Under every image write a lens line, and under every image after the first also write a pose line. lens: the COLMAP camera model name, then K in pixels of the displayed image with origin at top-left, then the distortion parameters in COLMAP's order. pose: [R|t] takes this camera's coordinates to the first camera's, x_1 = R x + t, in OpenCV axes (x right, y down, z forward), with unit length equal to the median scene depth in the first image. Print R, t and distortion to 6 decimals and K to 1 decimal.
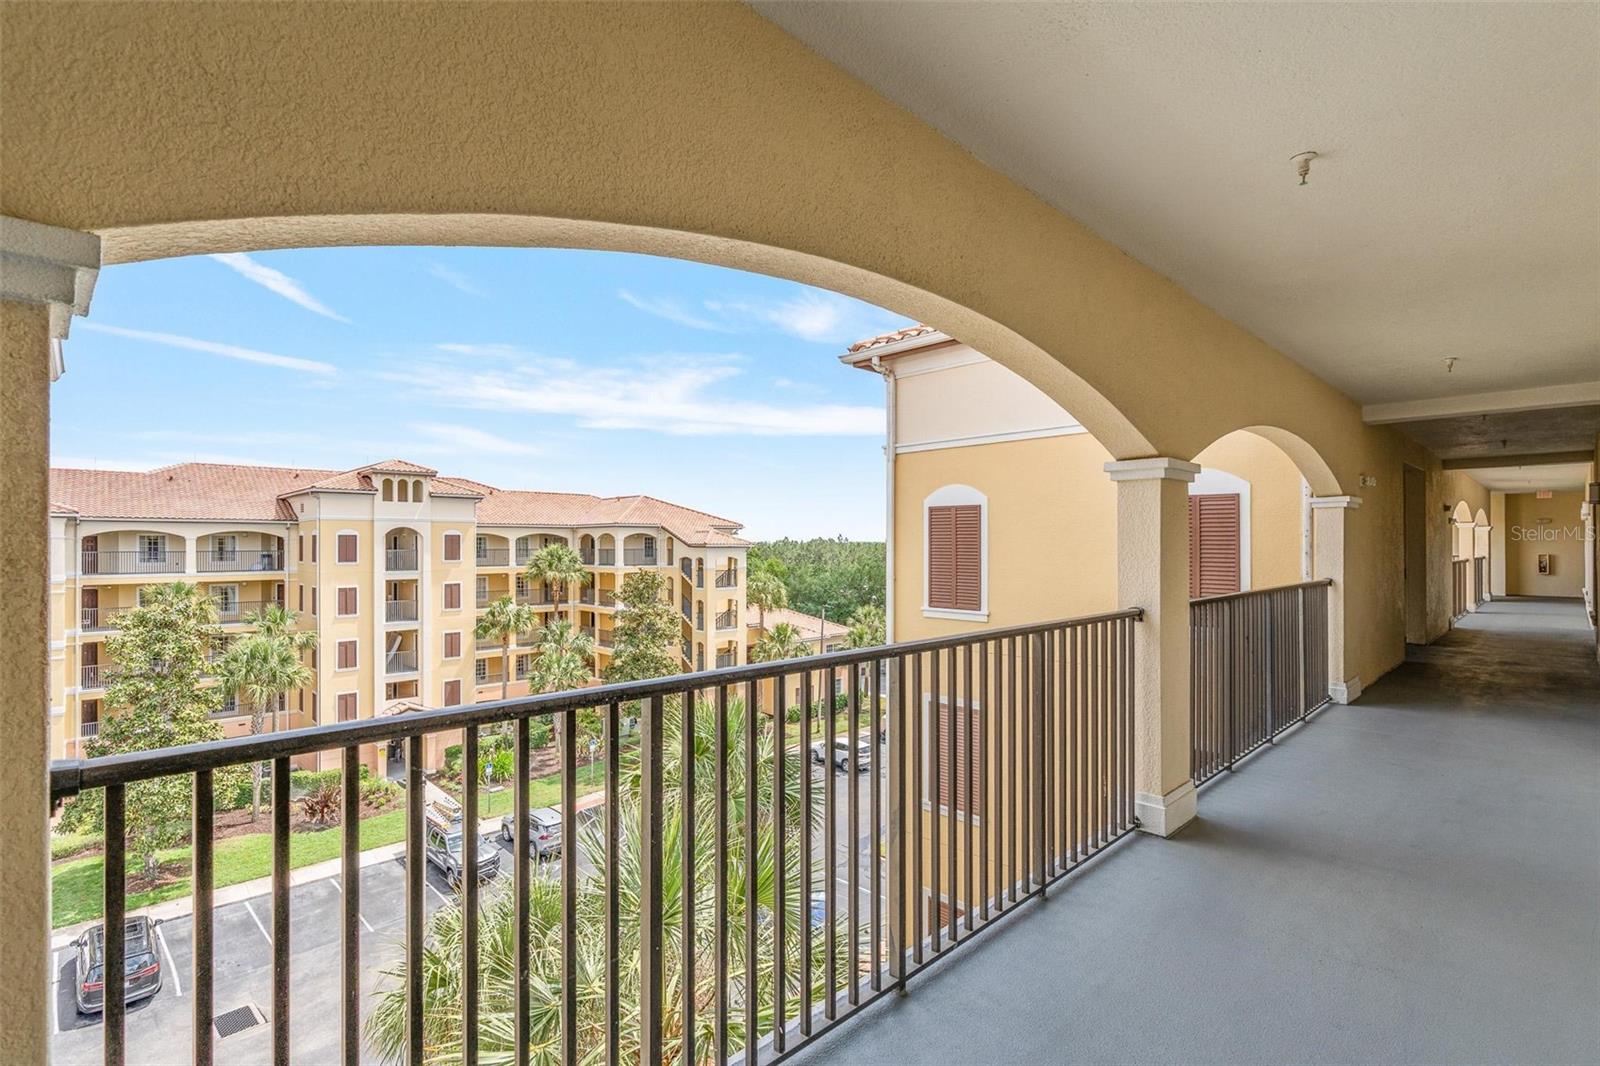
lens RADIAL K [[712.5, 0, 795.5], [0, 712.5, 532.6], [0, 0, 1]] dist [-0.008052, 0.001690]
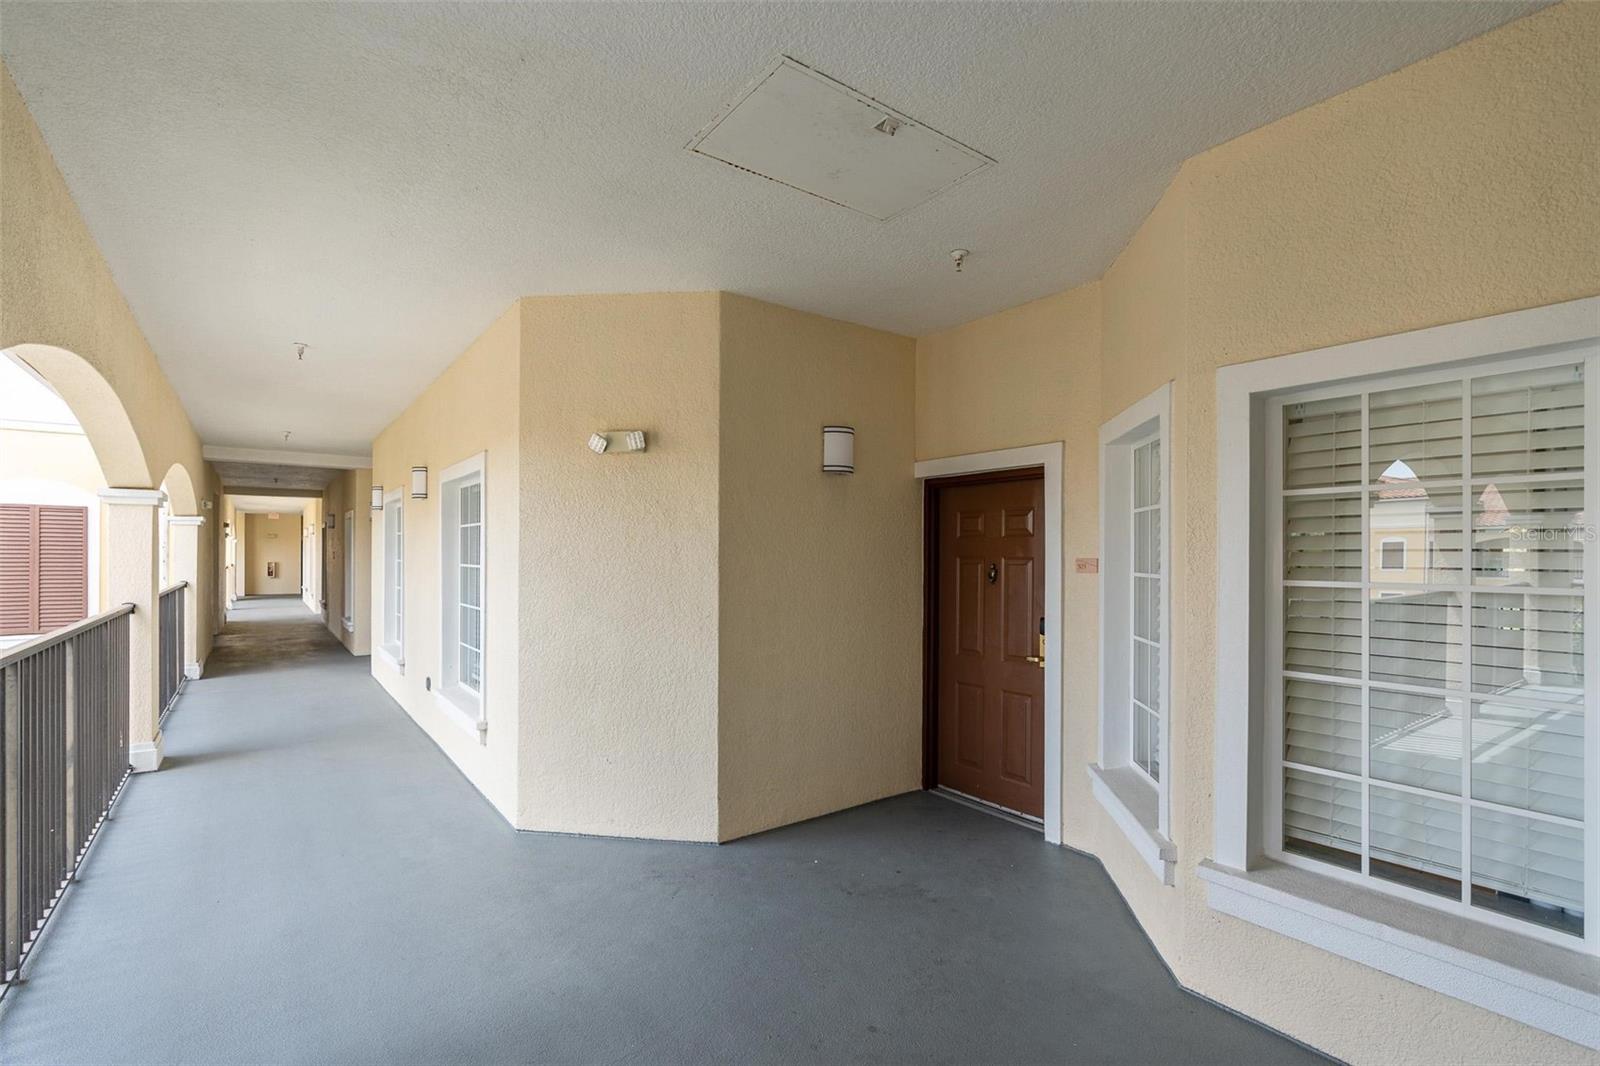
lens RADIAL K [[712.5, 0, 795.5], [0, 712.5, 532.6], [0, 0, 1]] dist [-0.008052, 0.001690]
pose [[0.089585, 0.023417, 0.995704, -0.322535], [-0.007523, 0.999711, -0.022834, -0.001206], [-0.995951, -0.005445, 0.089735, -0.149326]]
